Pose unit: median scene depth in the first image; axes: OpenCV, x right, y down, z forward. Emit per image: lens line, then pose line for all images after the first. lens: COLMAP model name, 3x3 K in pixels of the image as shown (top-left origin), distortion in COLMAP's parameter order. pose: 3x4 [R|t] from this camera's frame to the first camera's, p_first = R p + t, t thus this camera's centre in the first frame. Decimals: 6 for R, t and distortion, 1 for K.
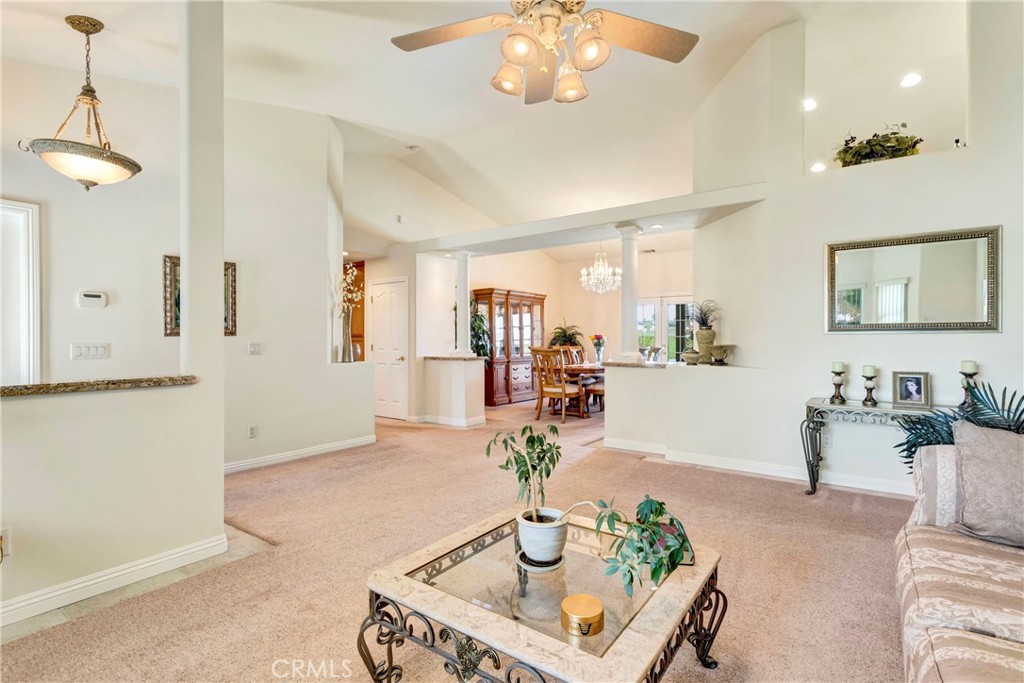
lens RADIAL K [[482.5, 0, 508.0], [0, 482.5, 344.4], [0, 0, 1]] dist [-0.000022, 0.001174]
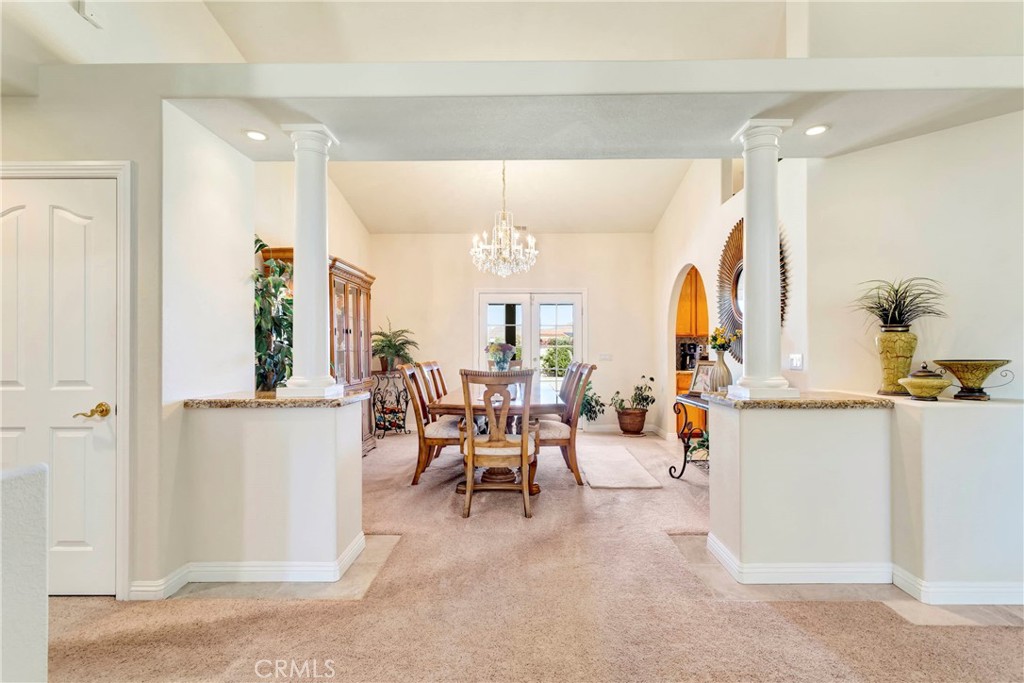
lens RADIAL K [[482.5, 0, 514.1], [0, 482.5, 350.5], [0, 0, 1]] dist [-0.000022, 0.001174]
pose [[0.813066, -0.001293, 0.582170, -0.184659], [0.008100, 0.999926, -0.009091, -0.006388], [-0.582115, 0.012107, 0.813017, 0.572014]]
